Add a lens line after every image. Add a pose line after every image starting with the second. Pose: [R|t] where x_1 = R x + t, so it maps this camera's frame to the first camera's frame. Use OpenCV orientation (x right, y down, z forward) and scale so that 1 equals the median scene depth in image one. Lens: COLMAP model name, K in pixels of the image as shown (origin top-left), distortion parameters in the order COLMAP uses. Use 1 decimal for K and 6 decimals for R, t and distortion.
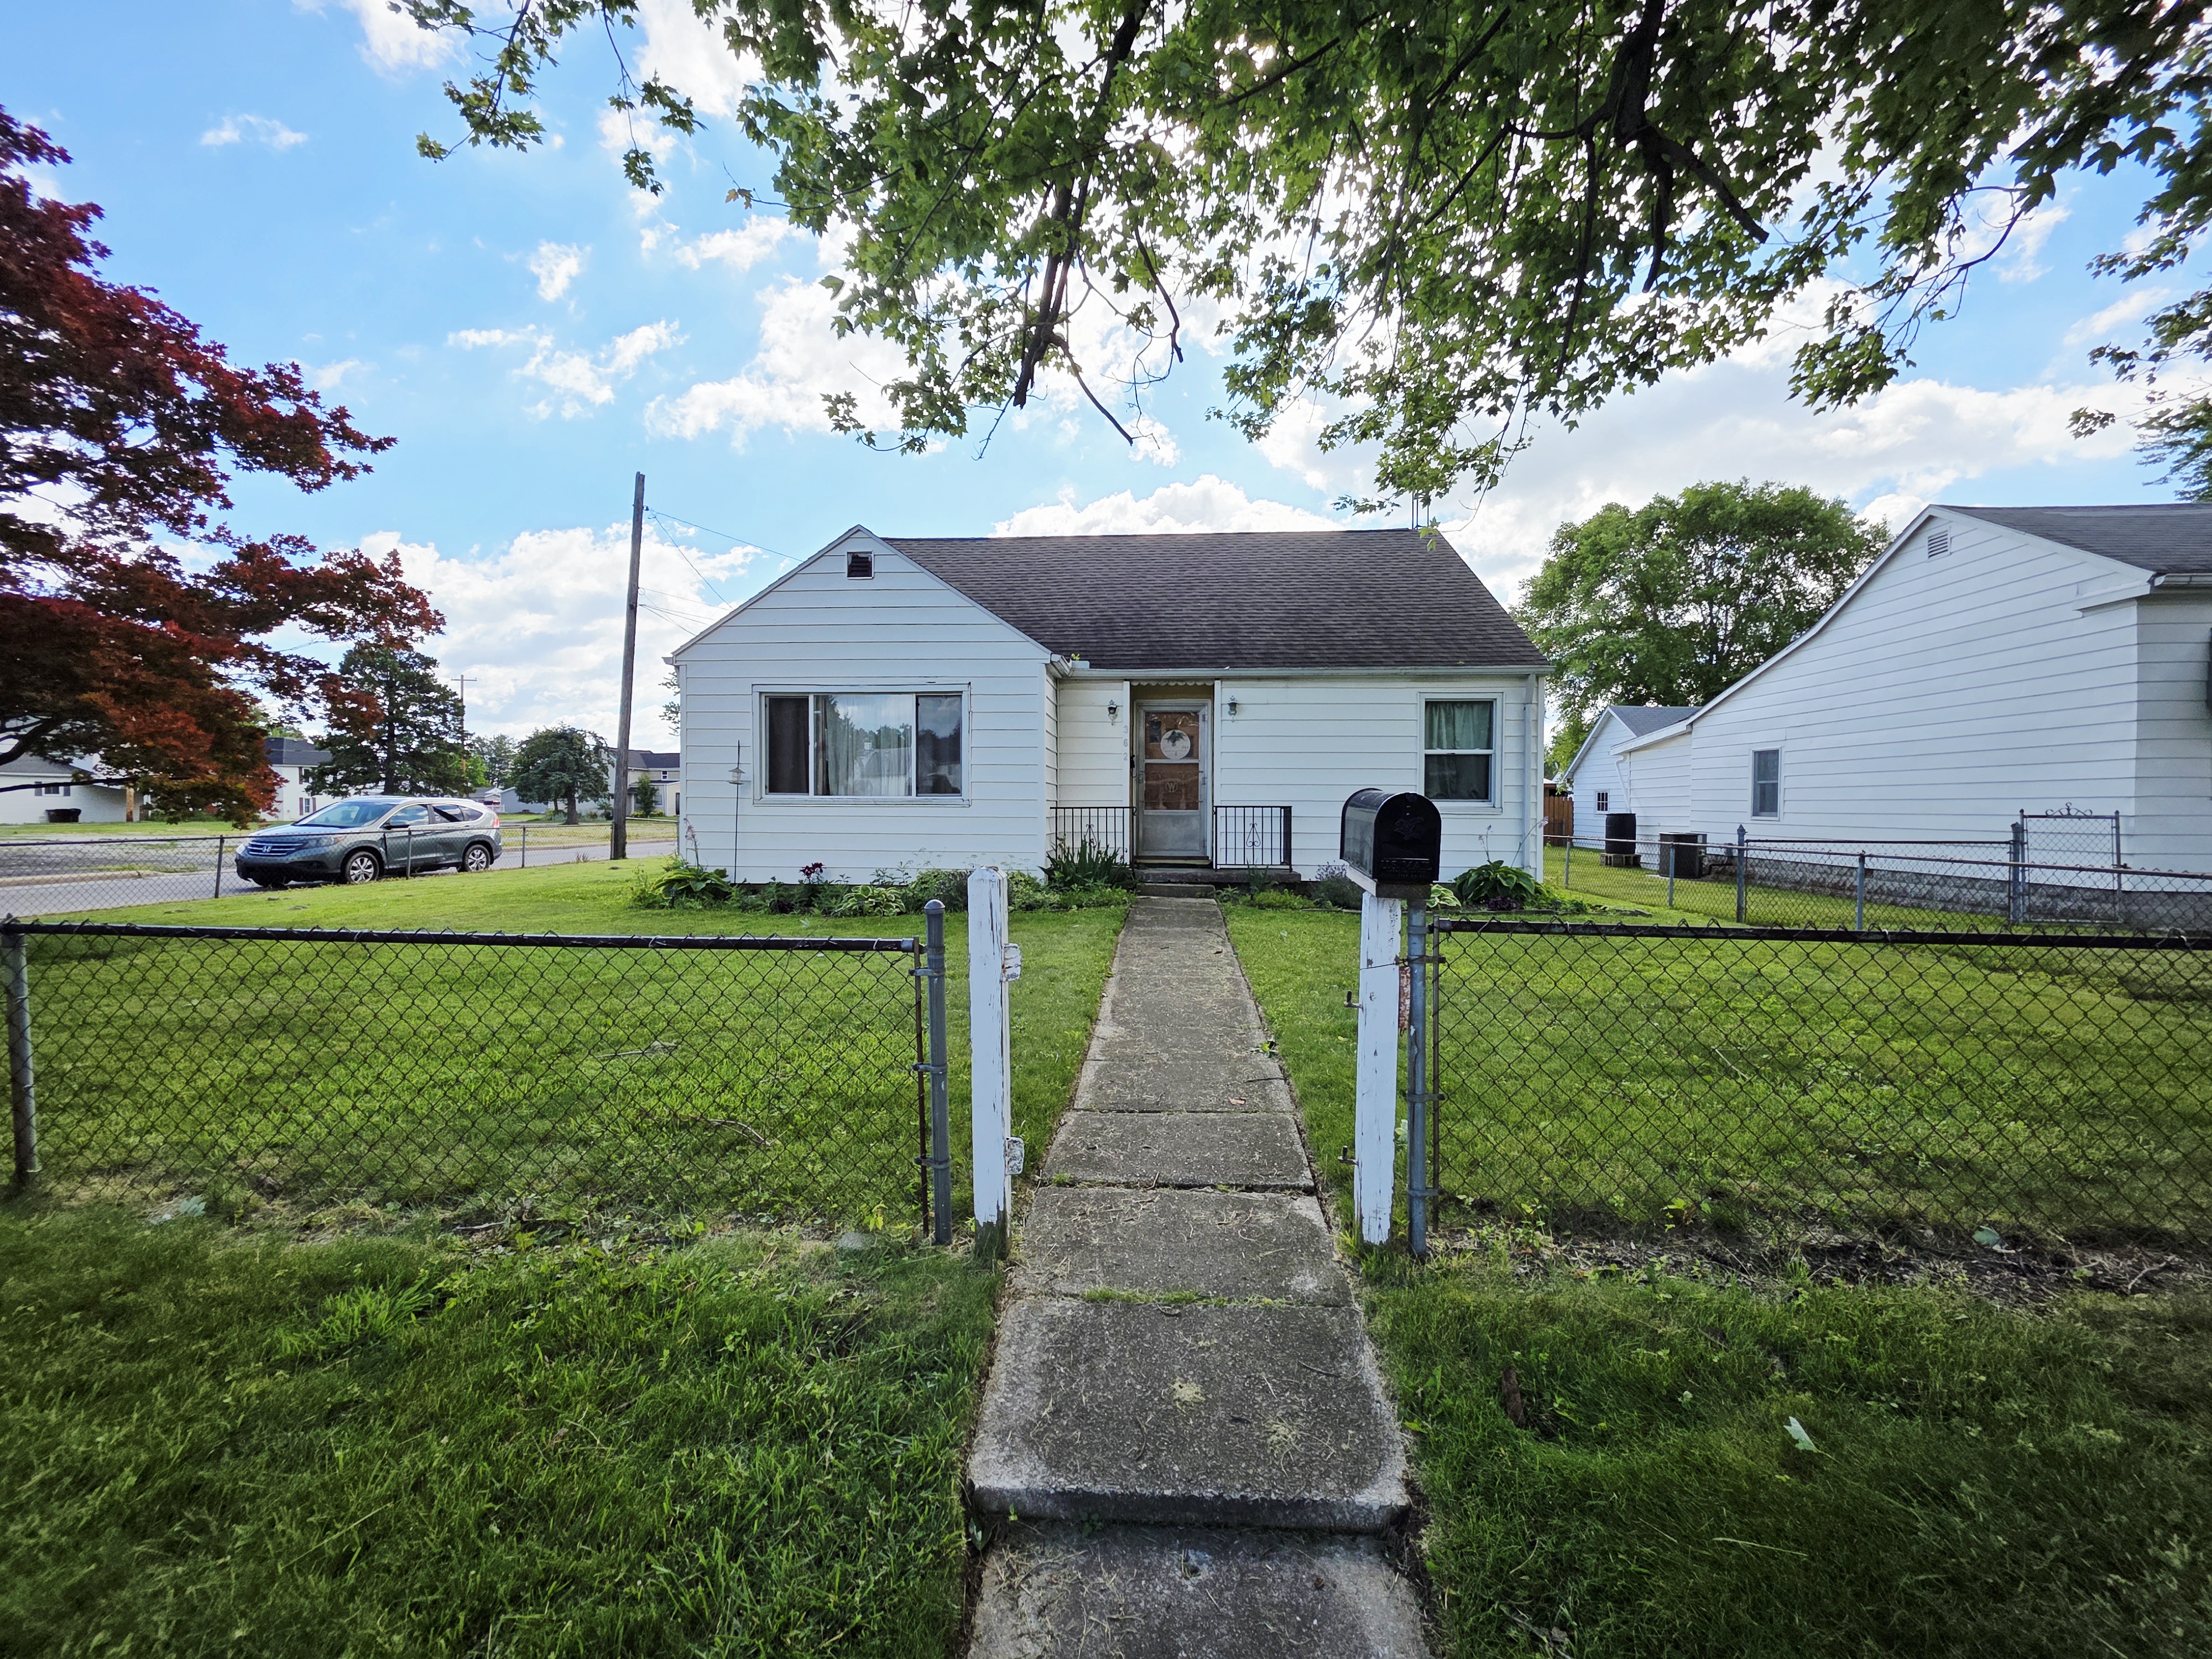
lens RADIAL K [[889.3, 0, 1104.4], [0, 889.3, 817.2], [0, 0, 1]] dist [0.001051, -0.000294]
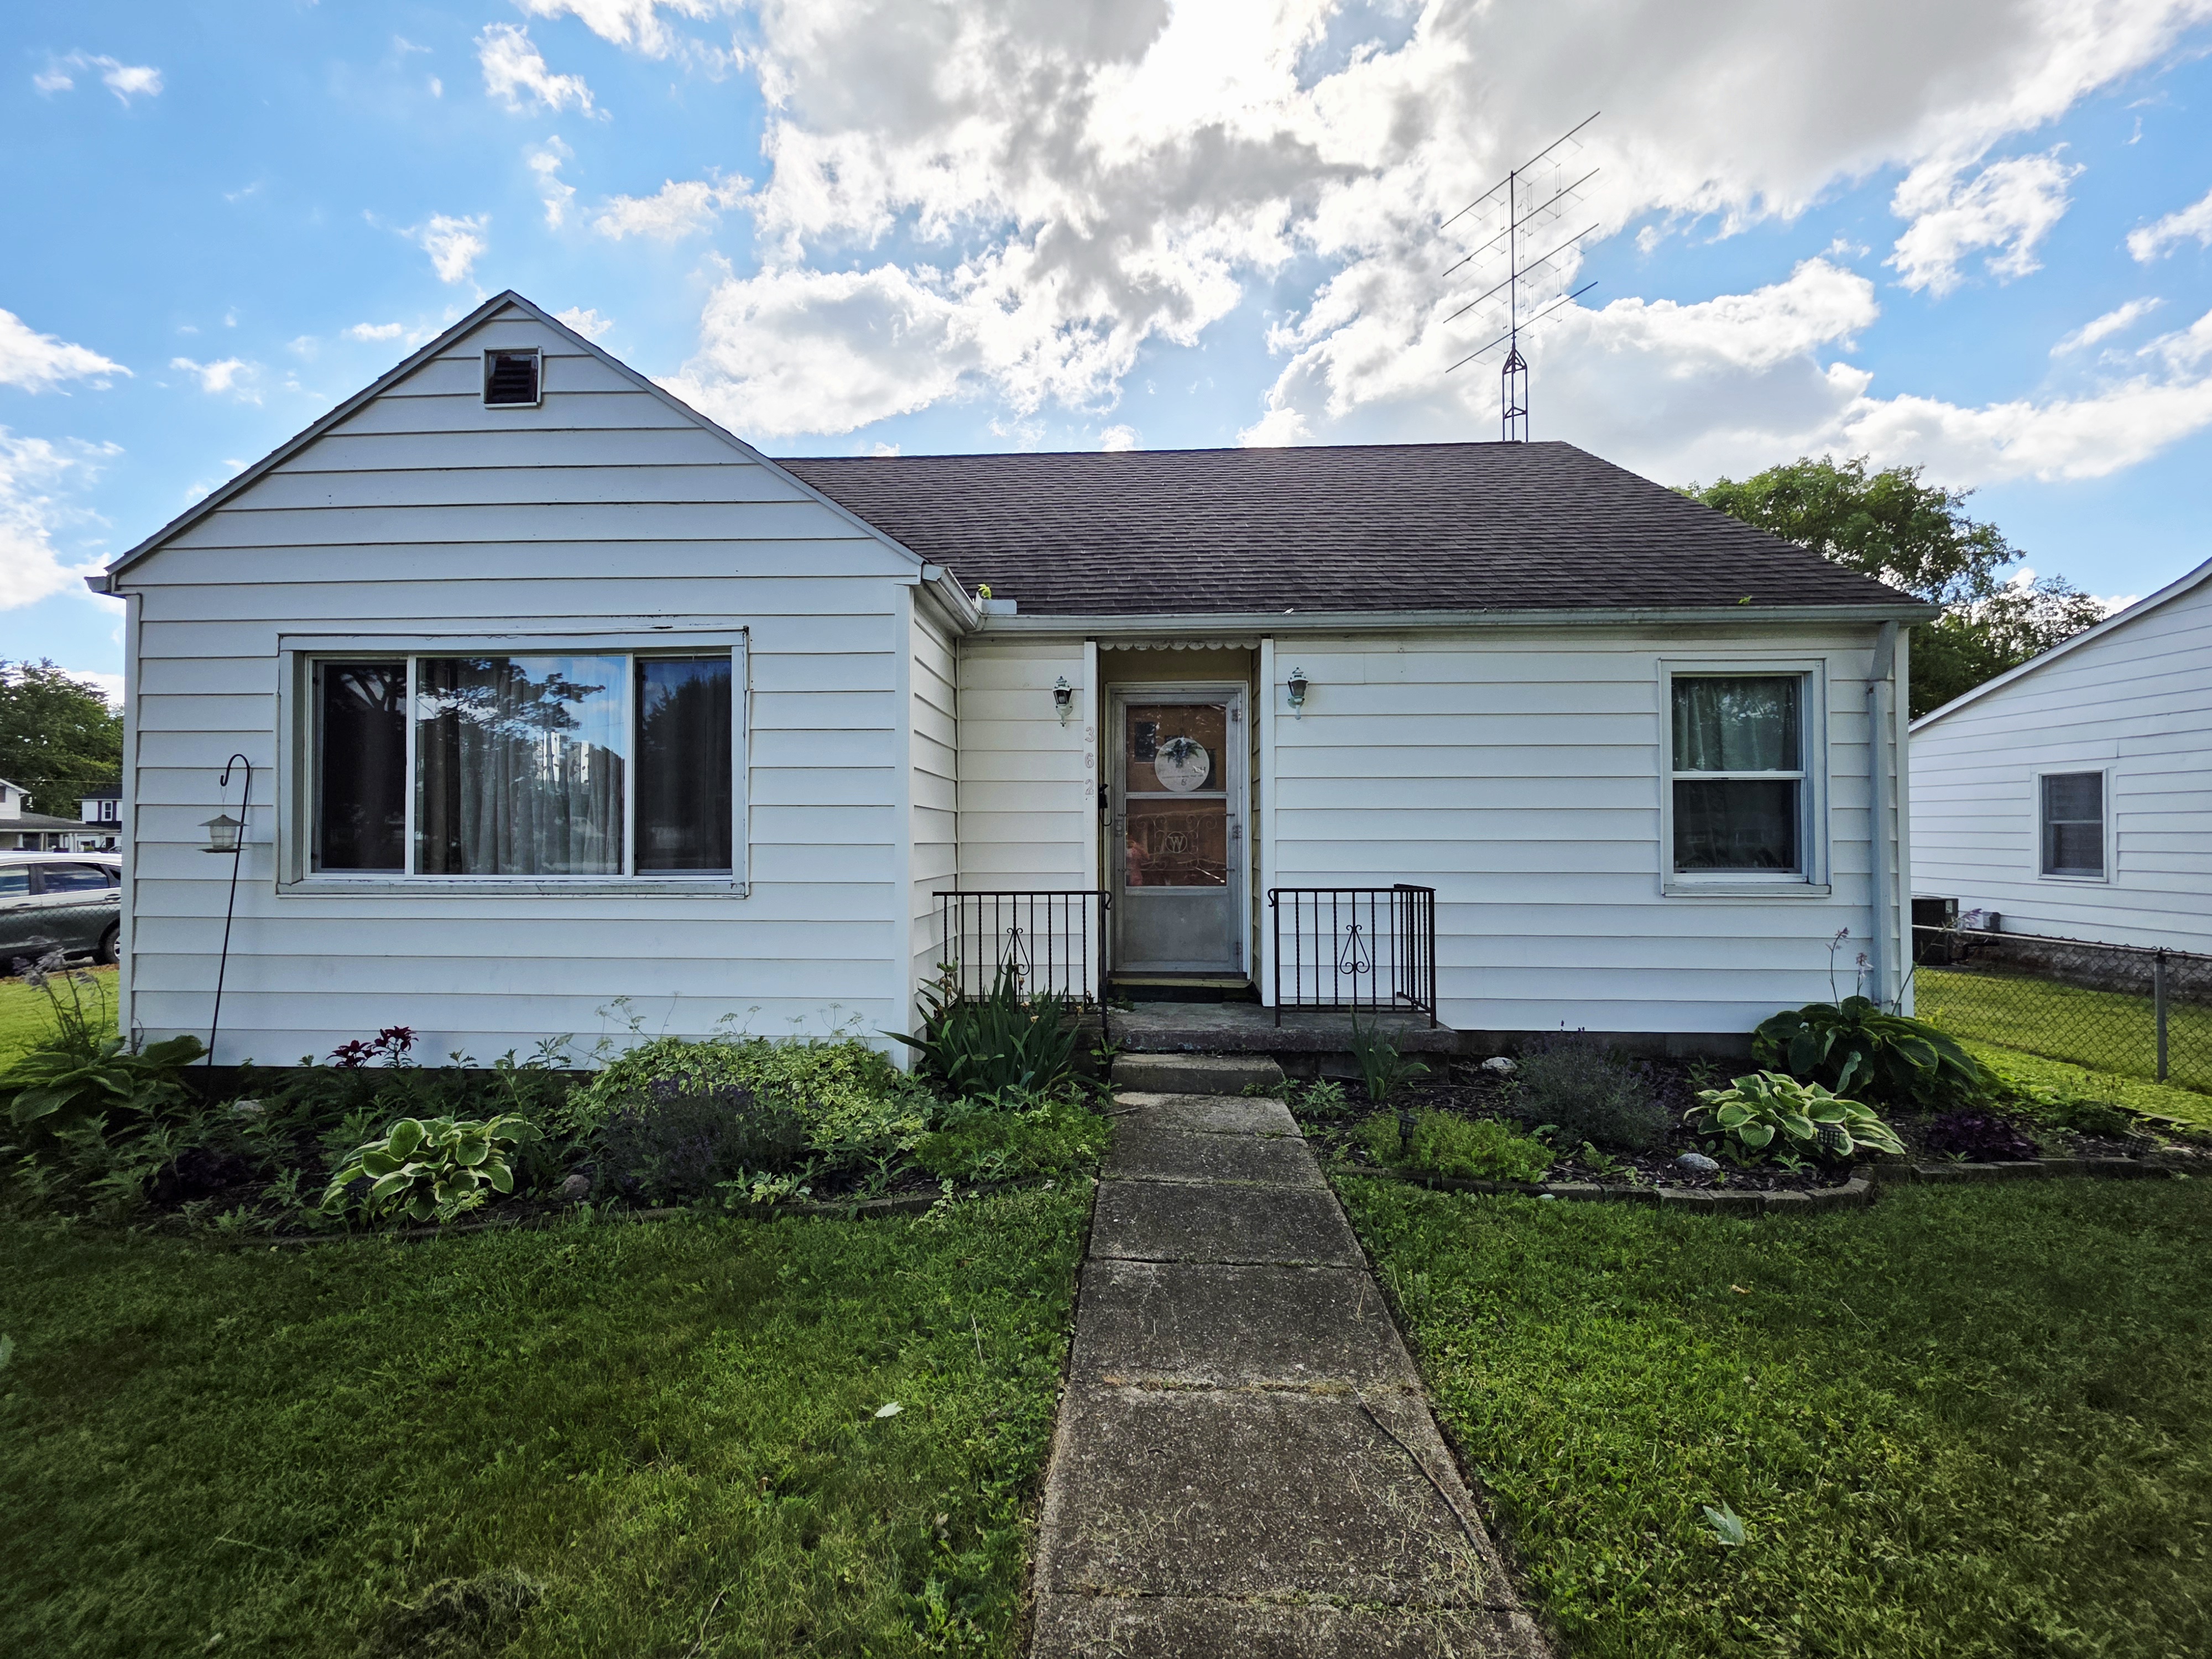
lens RADIAL K [[878.5, 0, 1101.8], [0, 878.5, 820.4], [0, 0, 1]] dist [0.000494, -0.000197]
pose [[0.999635, -0.005418, 0.026480, 0.017631], [0.006259, 0.999476, -0.031751, -0.033289], [-0.026294, 0.031906, 0.999145, 0.497940]]
